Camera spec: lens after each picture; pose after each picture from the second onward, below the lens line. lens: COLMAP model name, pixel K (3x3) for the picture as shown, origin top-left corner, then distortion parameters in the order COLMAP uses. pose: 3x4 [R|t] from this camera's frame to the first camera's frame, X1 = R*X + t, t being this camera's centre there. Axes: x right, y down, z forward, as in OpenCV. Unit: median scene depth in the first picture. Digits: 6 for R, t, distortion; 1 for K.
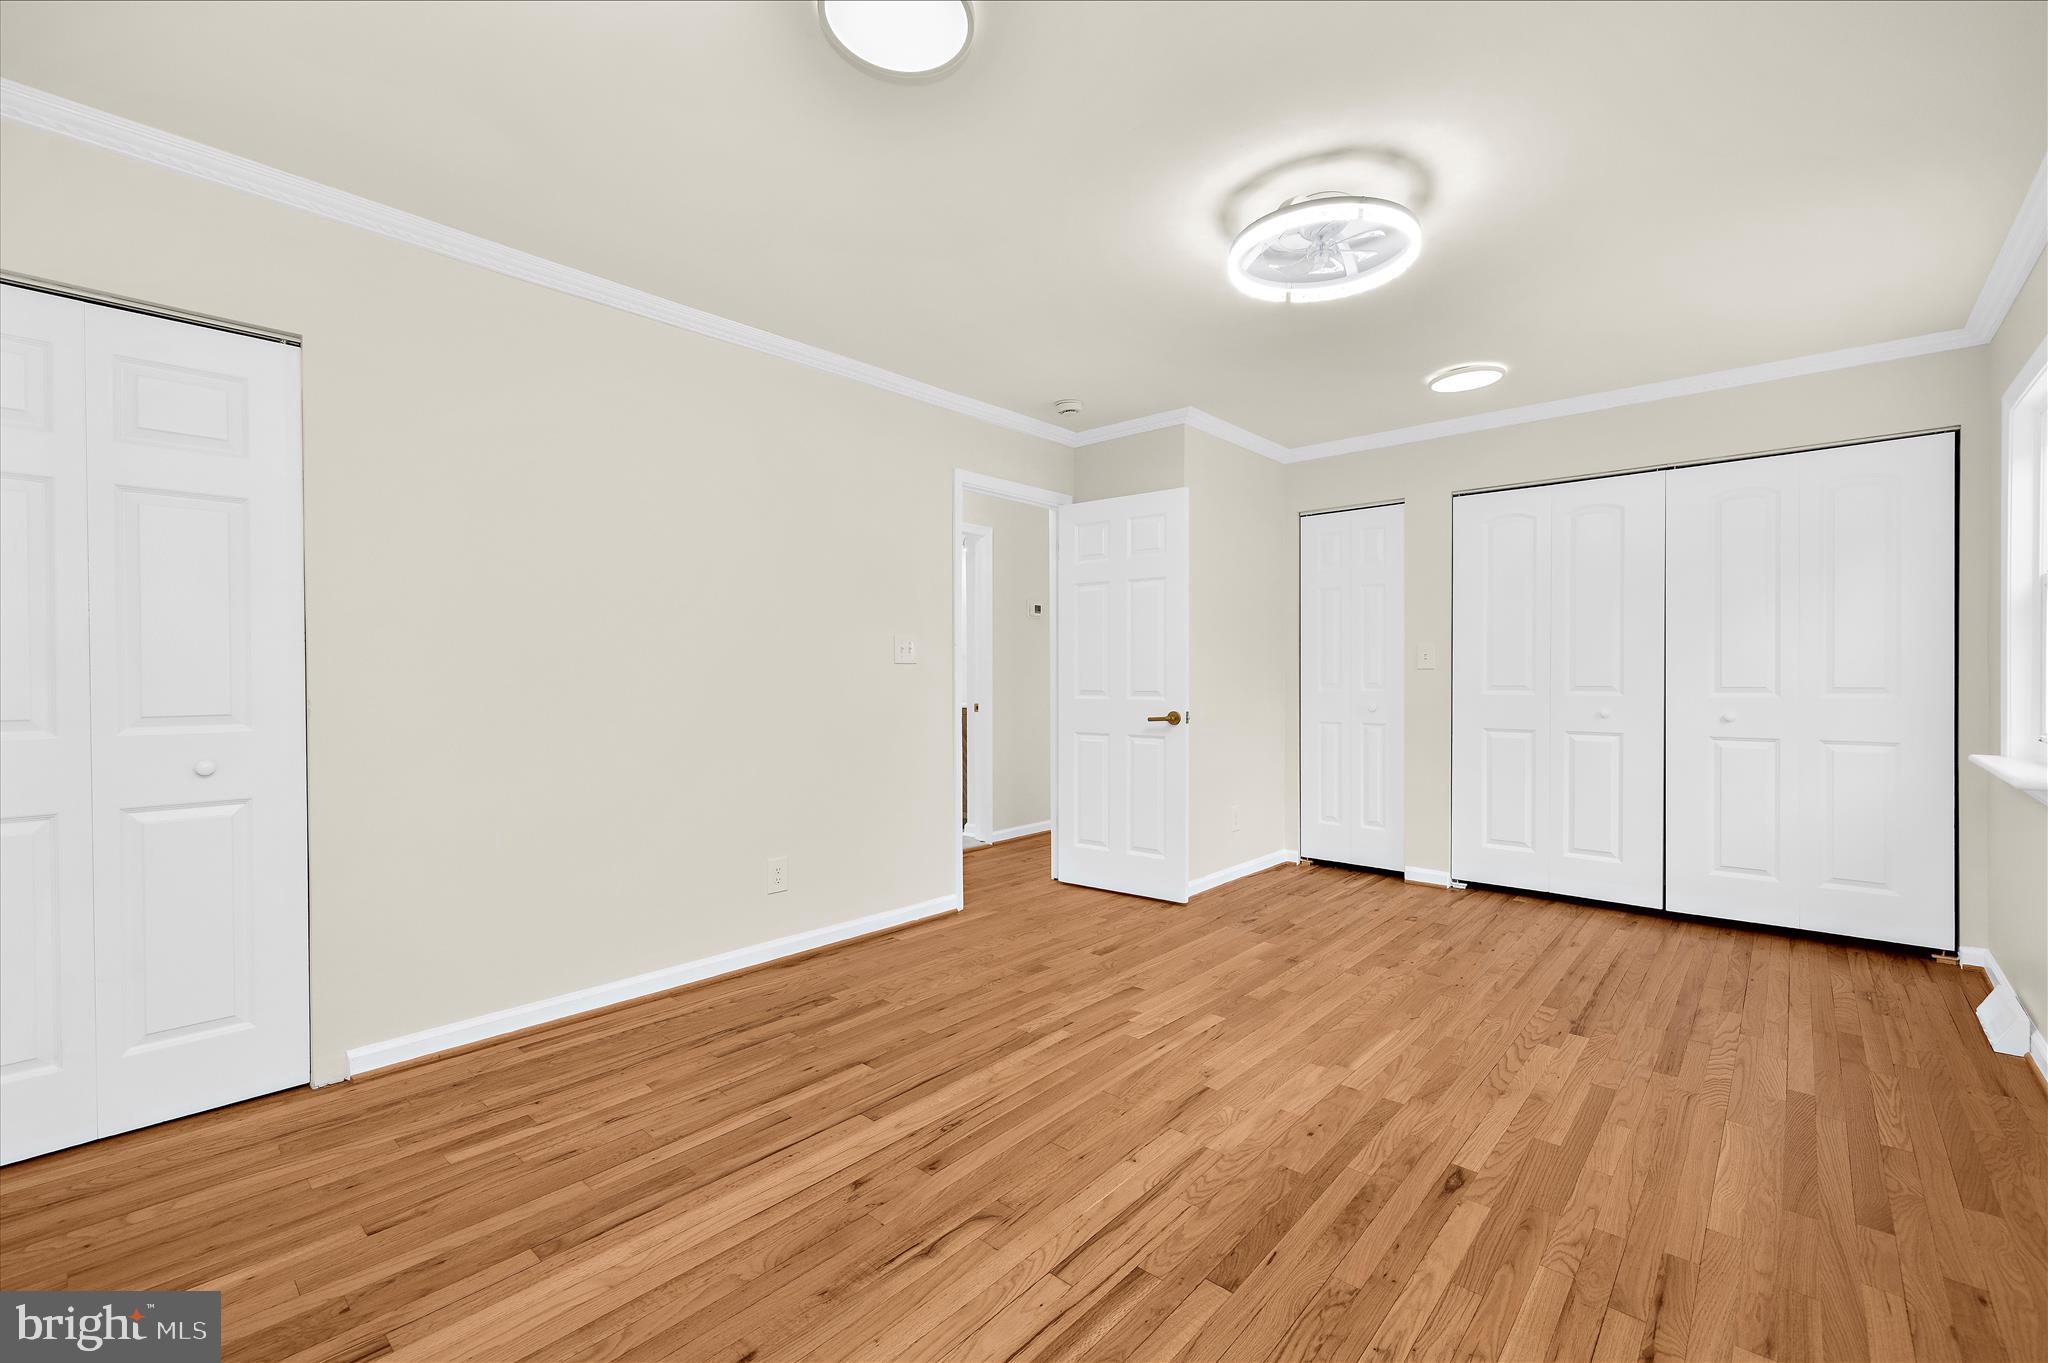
lens RADIAL K [[874.4, 0, 1022.1], [0, 874.4, 673.2], [0, 0, 1]] dist [0.002511, -0.000135]
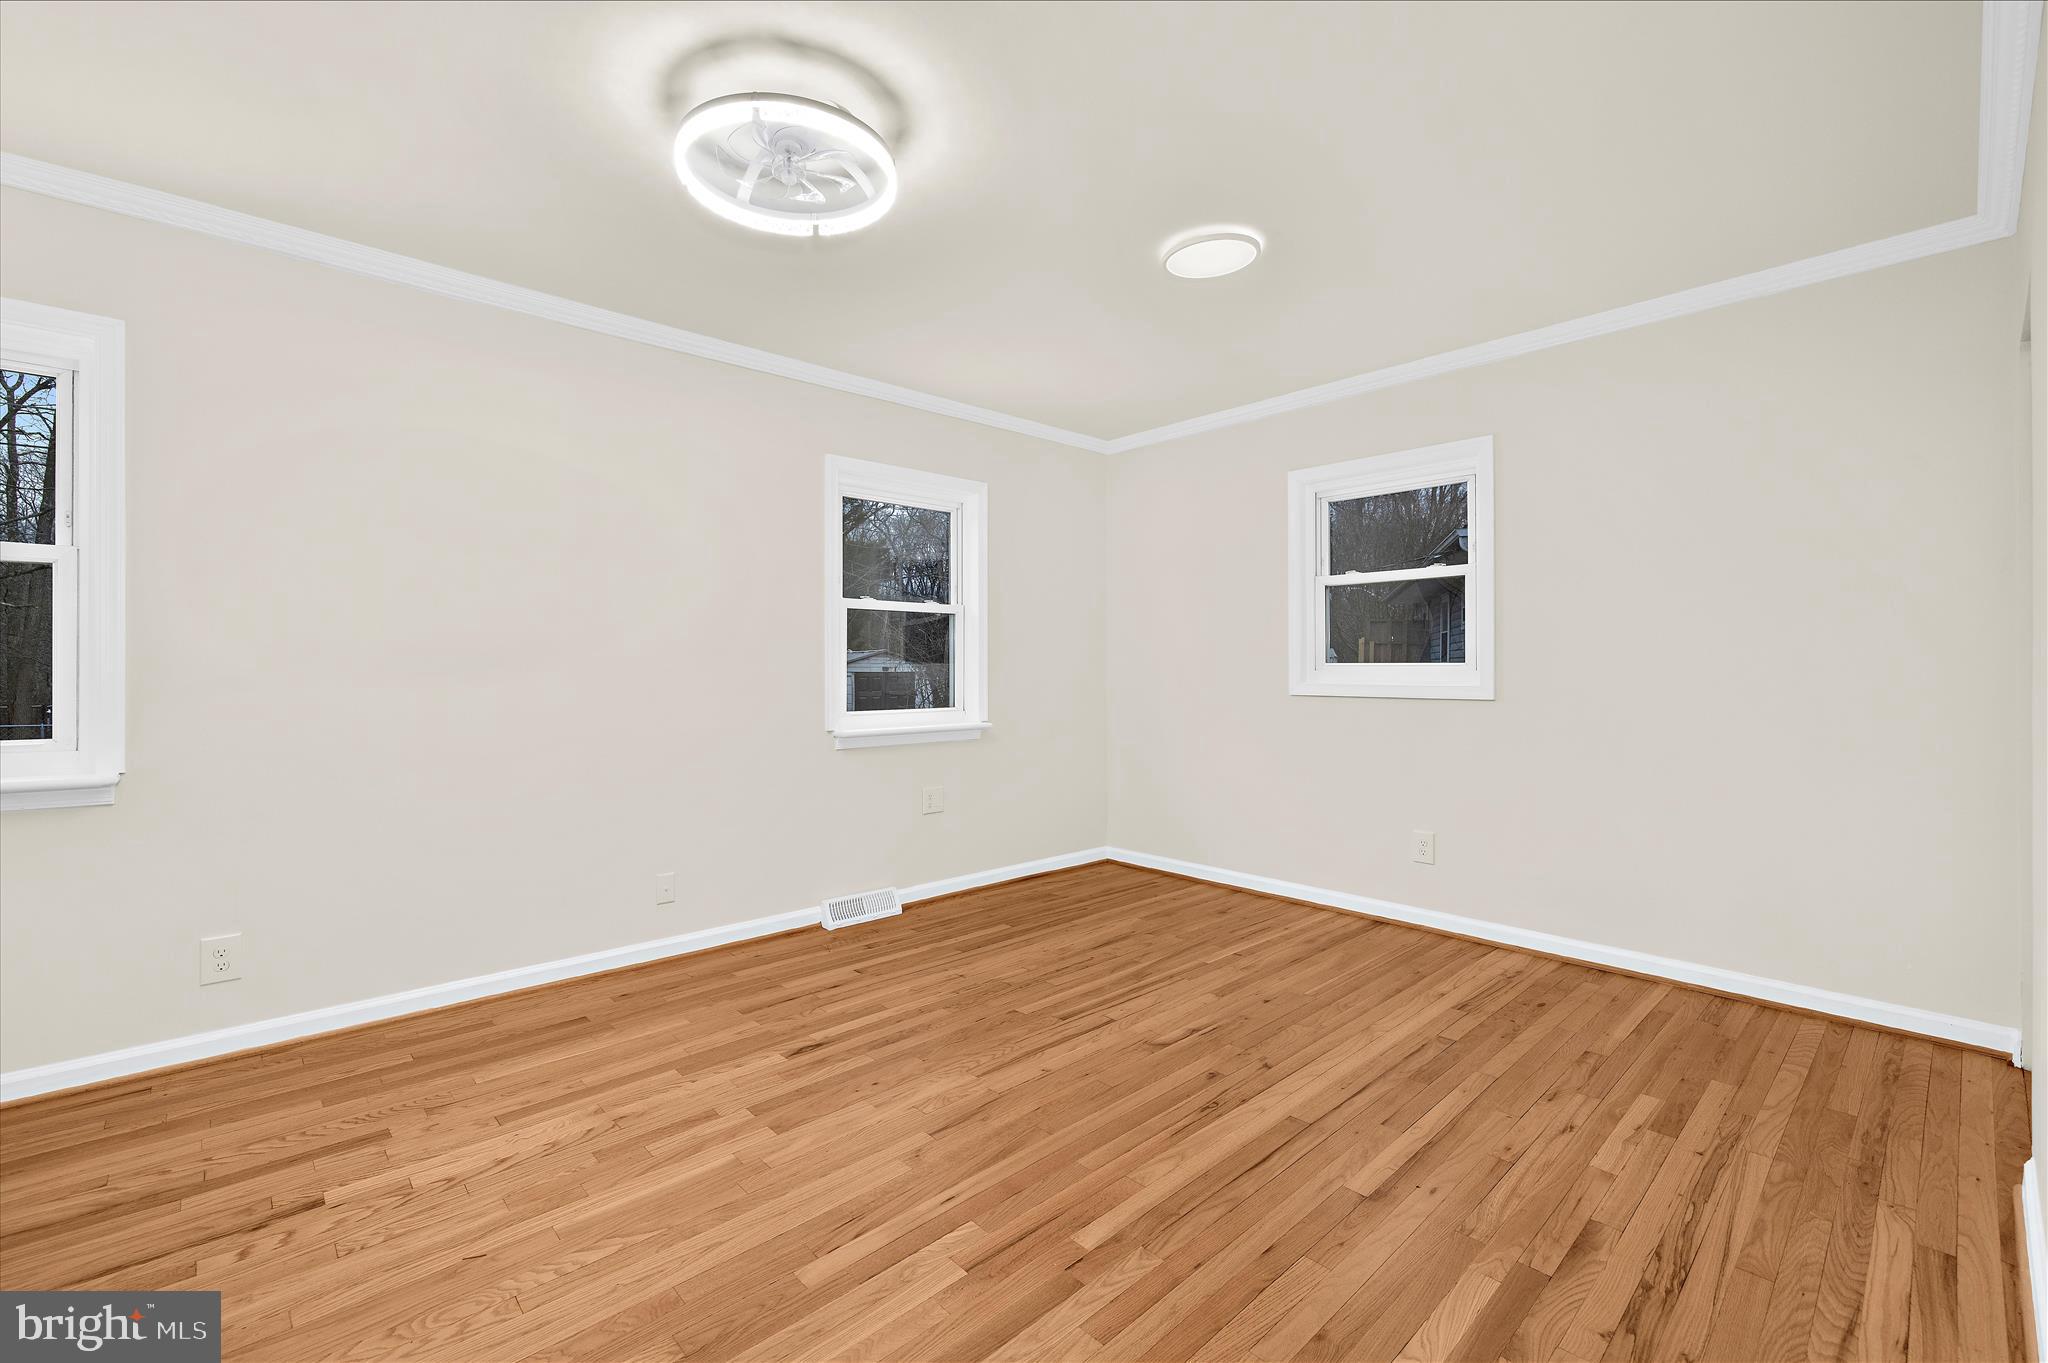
lens RADIAL K [[874.4, 0, 1022.1], [0, 874.4, 673.2], [0, 0, 1]] dist [0.002511, -0.000135]
pose [[-0.995811, -0.000170, 0.091432, 0.043033], [0.000732, 0.999951, 0.009839, -0.000027], [-0.091429, 0.009865, -0.995763, 1.994120]]
